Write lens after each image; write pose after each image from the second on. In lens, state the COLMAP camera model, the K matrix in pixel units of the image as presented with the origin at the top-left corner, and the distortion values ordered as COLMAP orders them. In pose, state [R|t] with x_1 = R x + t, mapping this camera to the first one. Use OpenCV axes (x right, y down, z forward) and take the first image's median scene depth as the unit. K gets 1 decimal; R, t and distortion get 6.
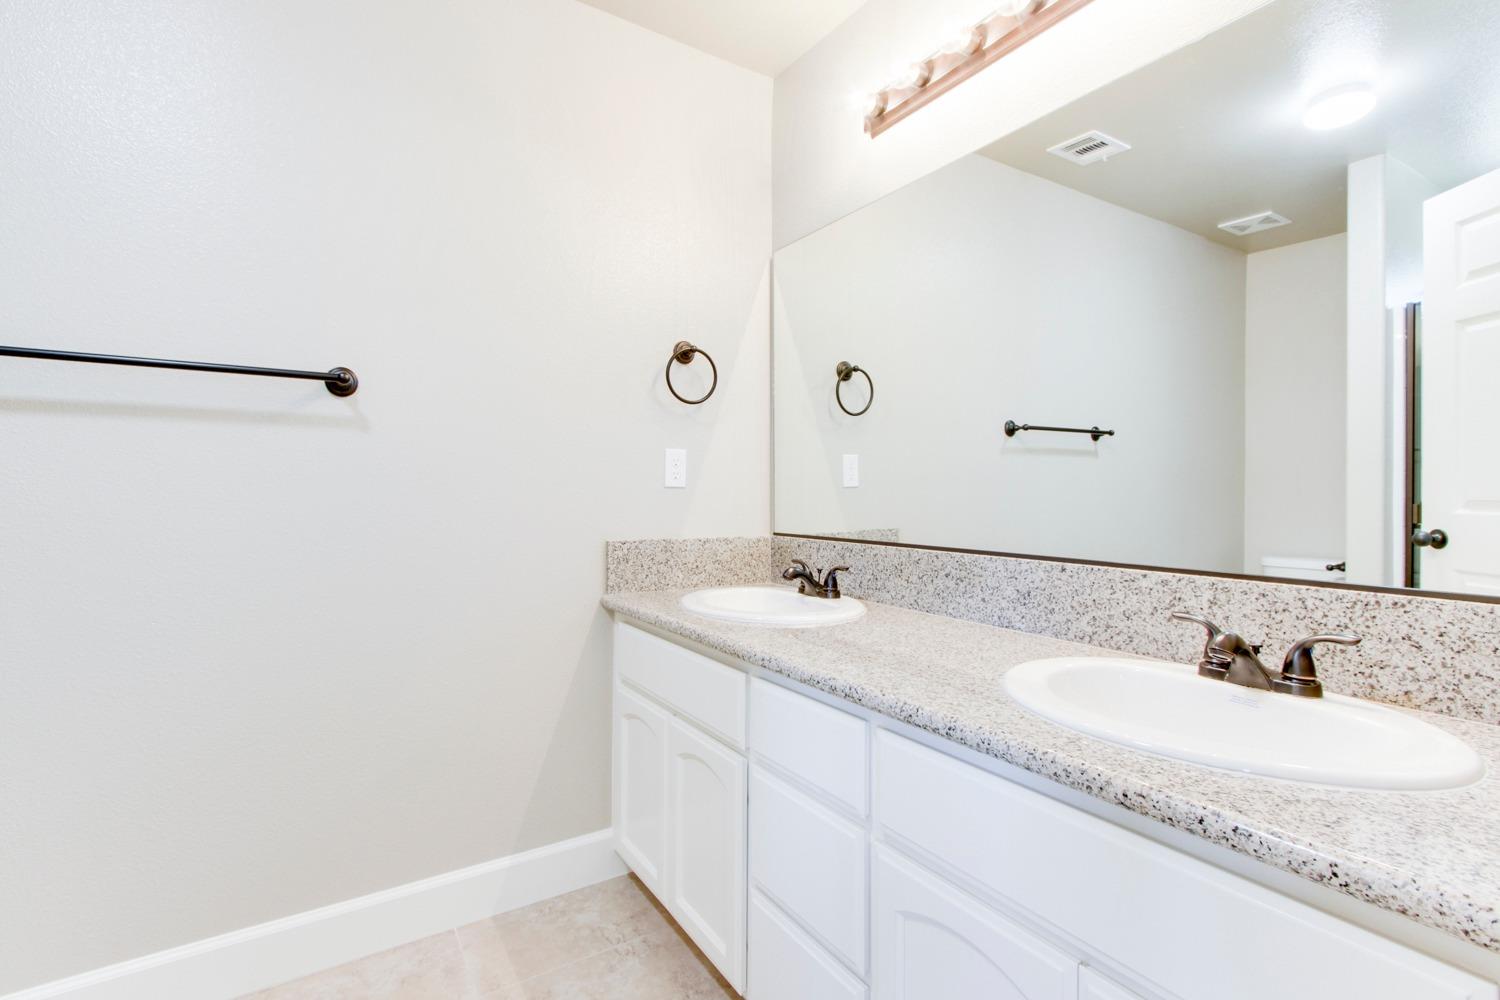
lens RADIAL K [[690.7, 0, 744.9], [0, 690.7, 470.5], [0, 0, 1]] dist [0.012862, -0.001234]
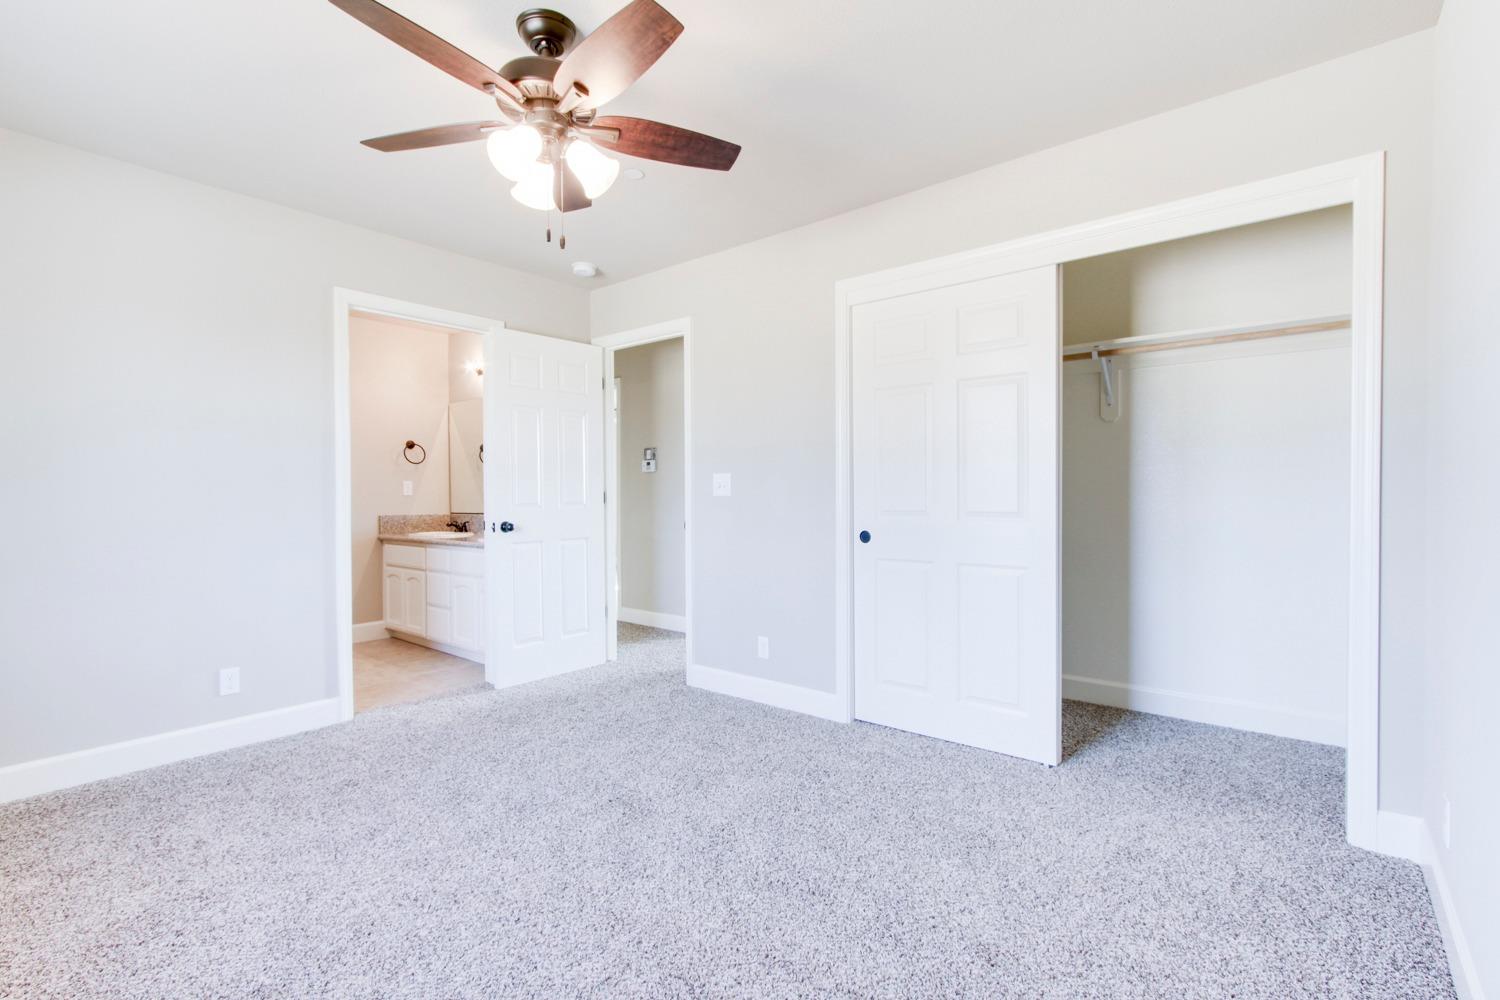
lens RADIAL K [[690.7, 0, 752.9], [0, 690.7, 487.0], [0, 0, 1]] dist [0.012862, -0.001234]
pose [[0.951206, -0.010479, 0.308377, 0.404158], [0.004319, 0.999777, 0.020650, -0.069113], [-0.308525, -0.018311, 0.951040, -2.309734]]
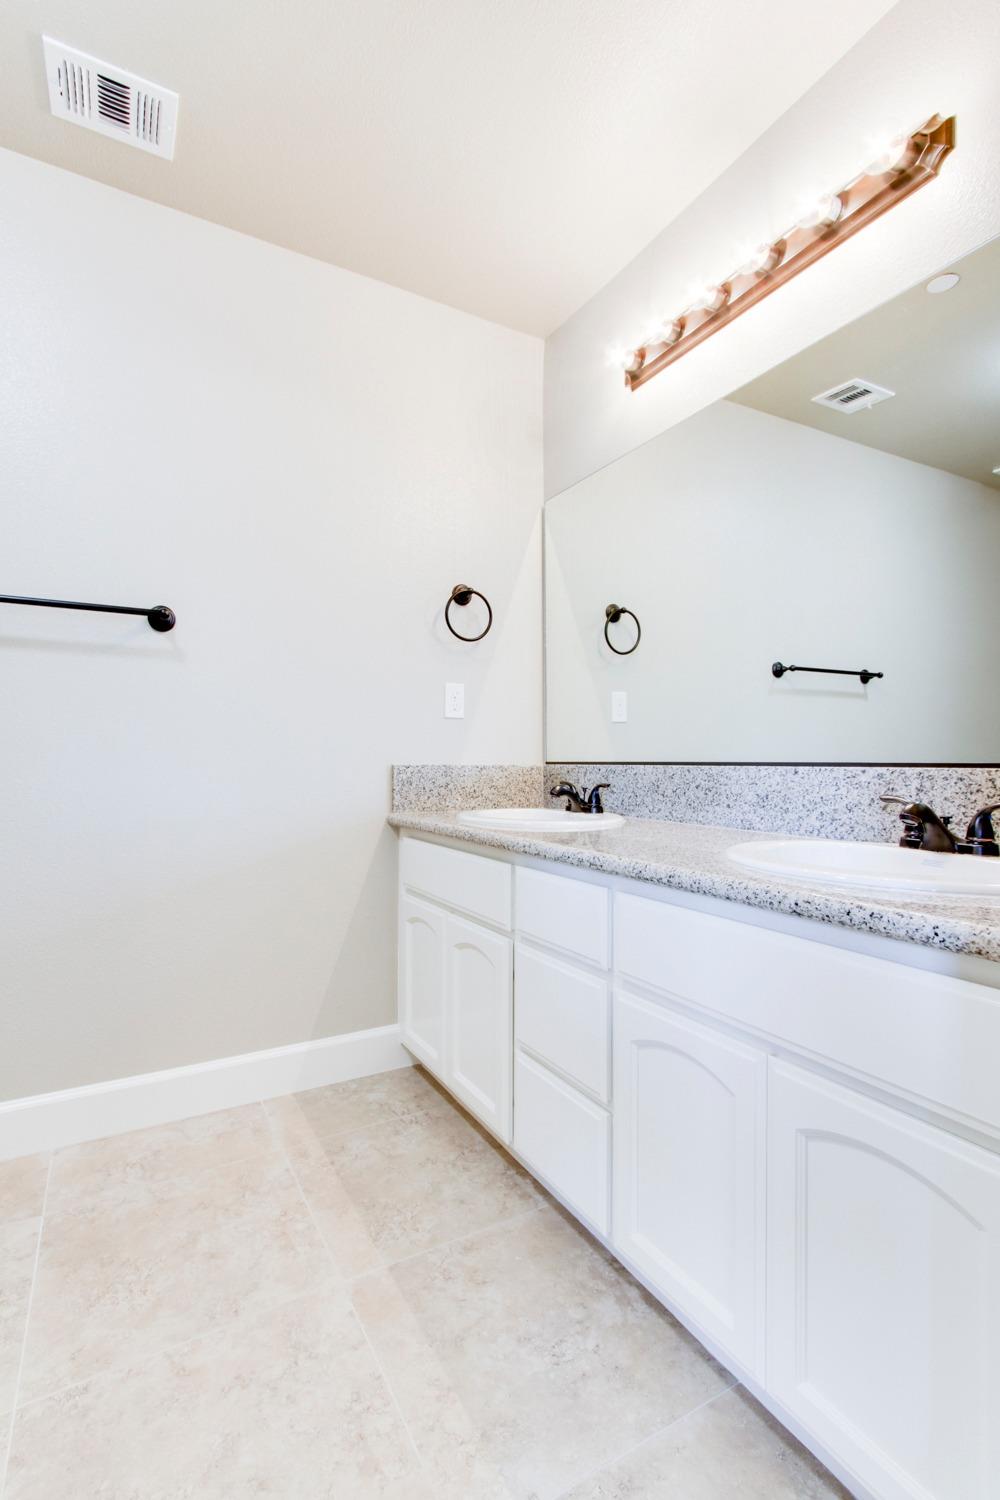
lens RADIAL K [[690.7, 0, 495.7], [0, 690.7, 742.9], [0, 0, 1]] dist [0.012862, -0.001234]
pose [[0.998346, -0.003029, -0.057410, 0.032289], [0.003428, 0.999971, 0.006852, 0.066423], [0.057388, -0.007038, 0.998327, -0.104961]]
